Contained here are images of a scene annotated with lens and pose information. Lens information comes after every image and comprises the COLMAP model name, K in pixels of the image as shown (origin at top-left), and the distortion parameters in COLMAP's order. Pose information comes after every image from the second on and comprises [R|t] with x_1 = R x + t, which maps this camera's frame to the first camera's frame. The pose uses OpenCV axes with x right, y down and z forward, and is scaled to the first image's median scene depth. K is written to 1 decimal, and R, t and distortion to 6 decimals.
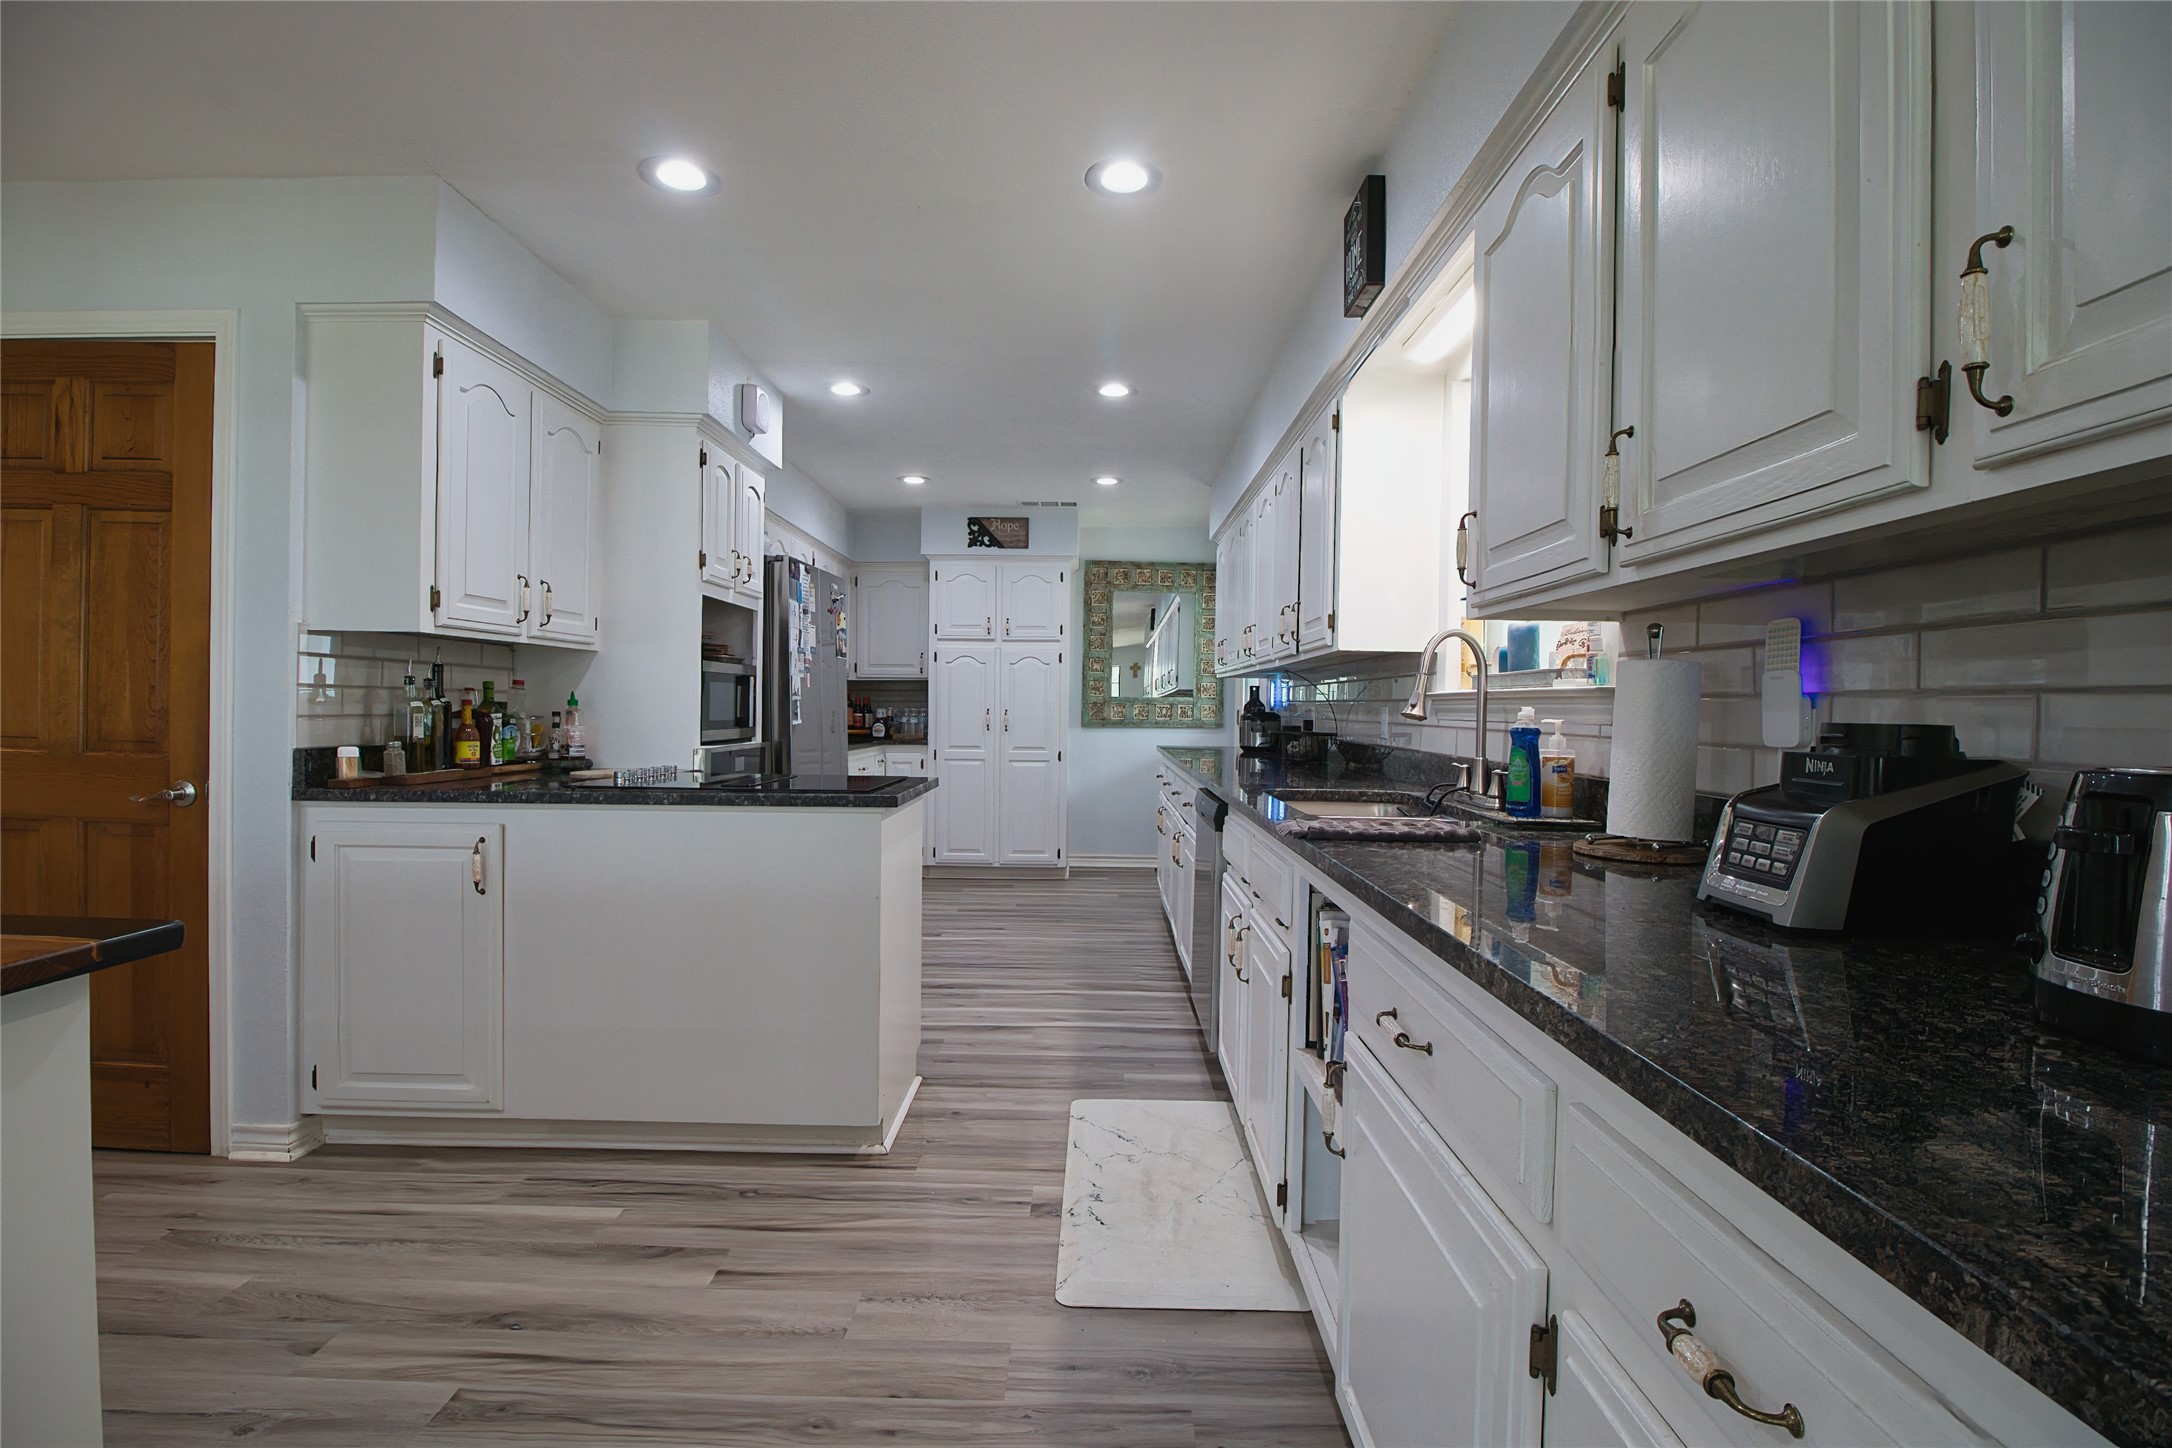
lens RADIAL K [[1007.6, 0, 1080.4], [0, 1007.6, 722.3], [0, 0, 1]] dist [0.000916, -0.012042]
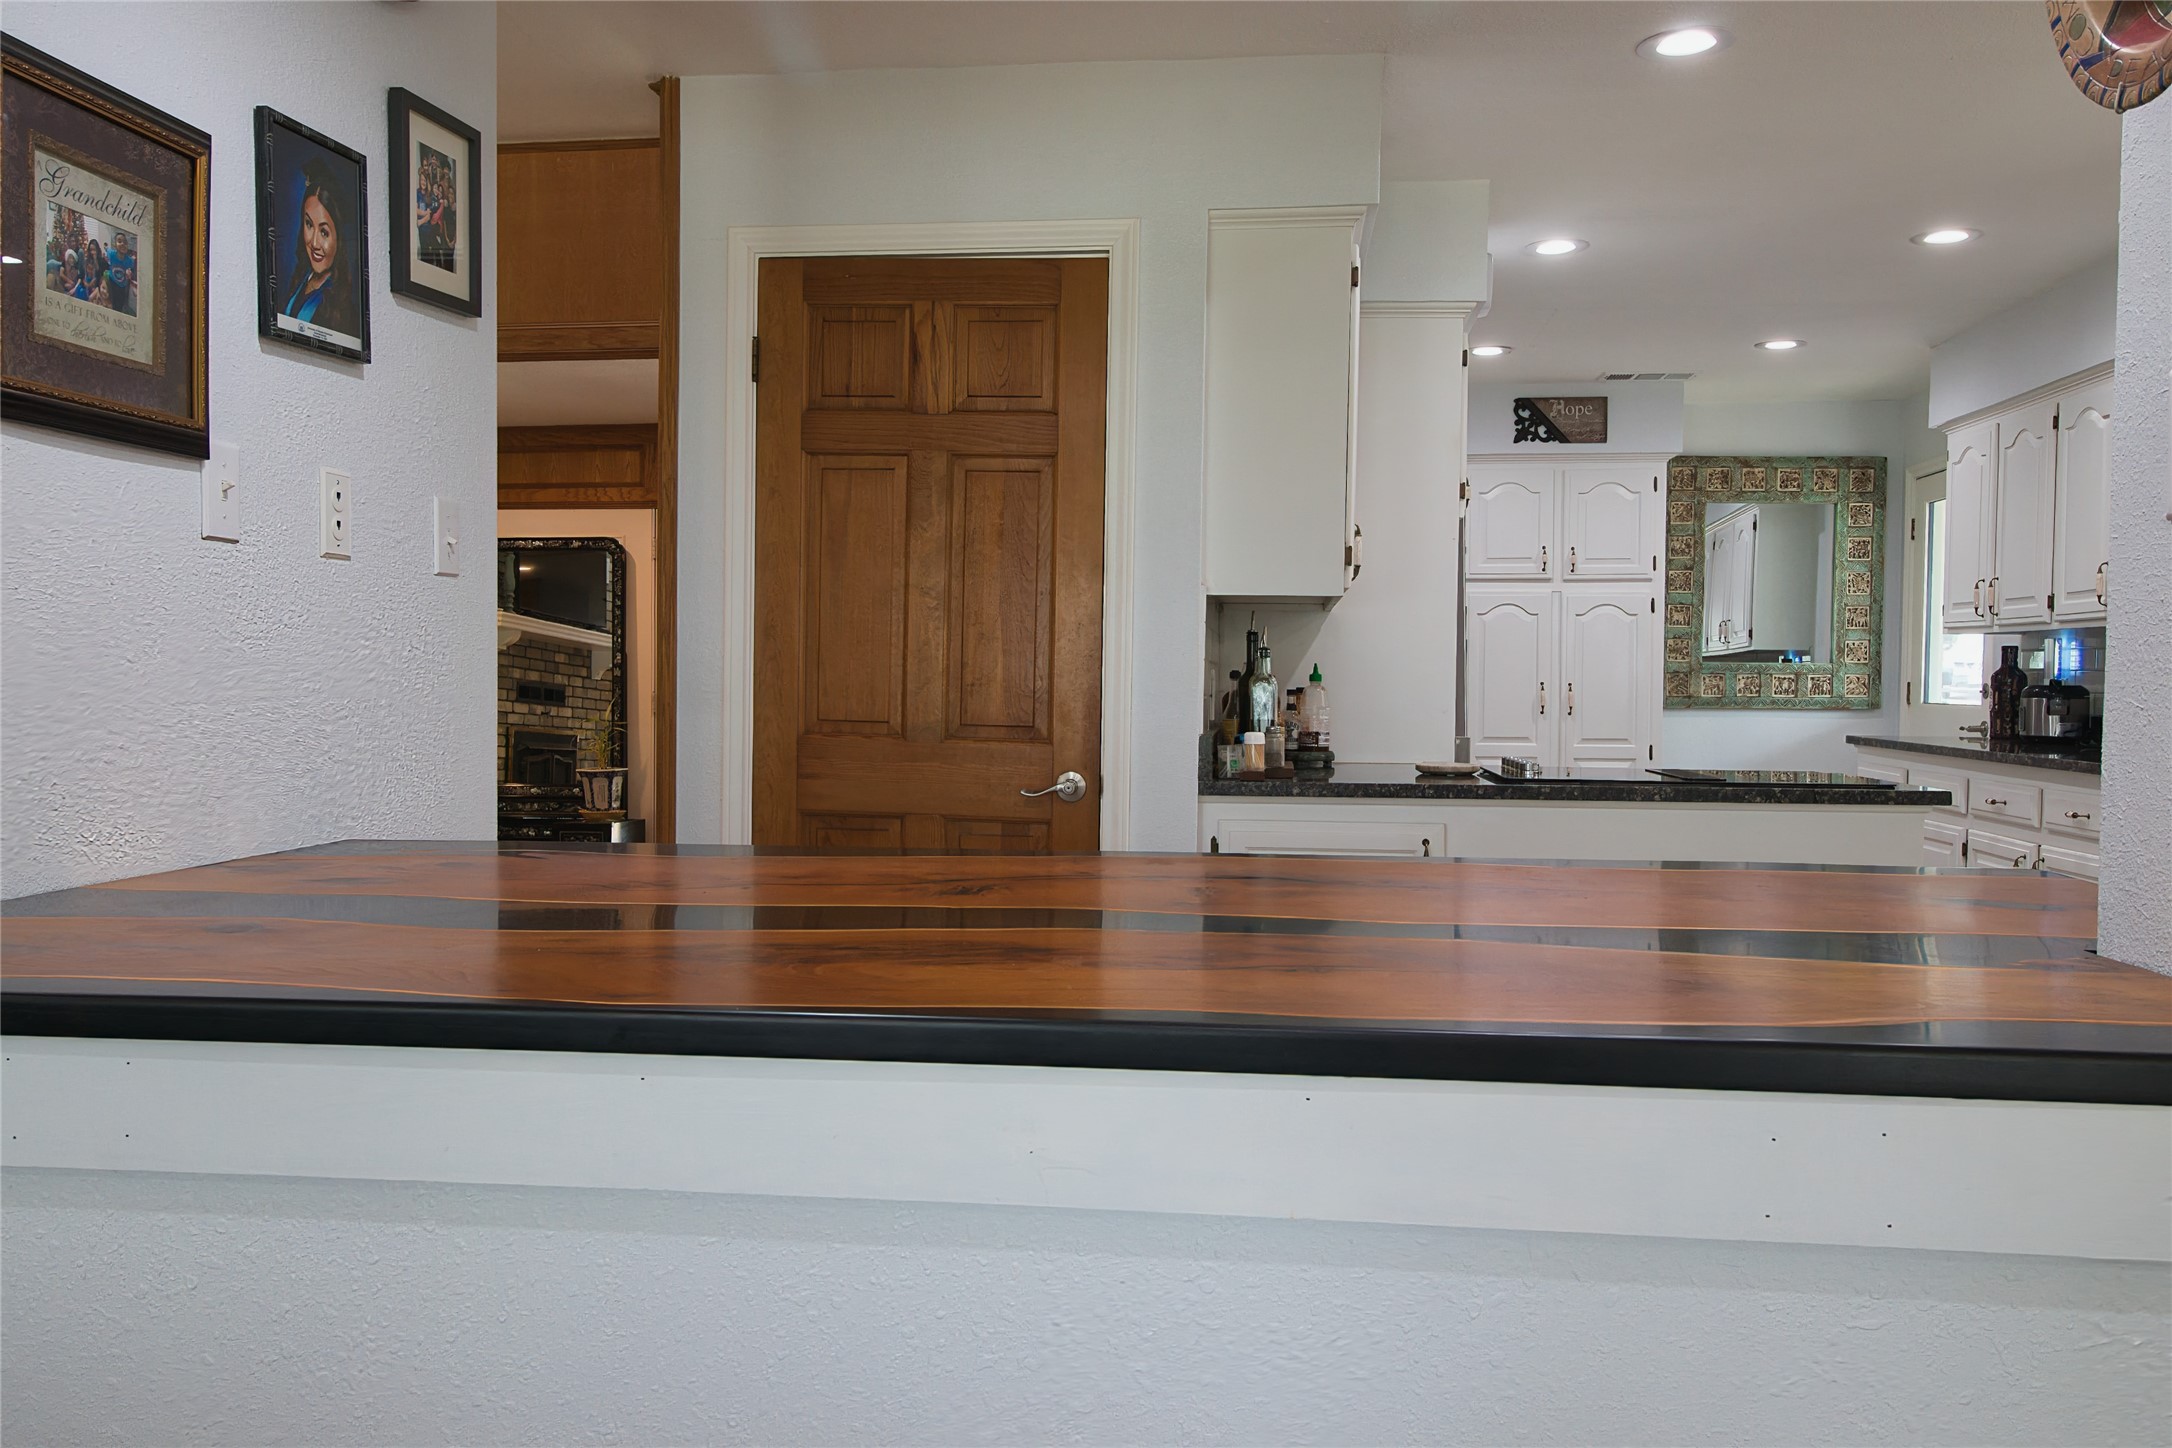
lens RADIAL K [[1714.0, 0, 1086.0], [0, 1714.0, 724.0], [0, 0, 1]] dist [0.008580, 0.001437]
pose [[0.994389, -0.002477, -0.105752, -0.275653], [0.003736, 0.999925, 0.011704, 0.000032], [0.105715, -0.012034, 0.994324, -0.173732]]
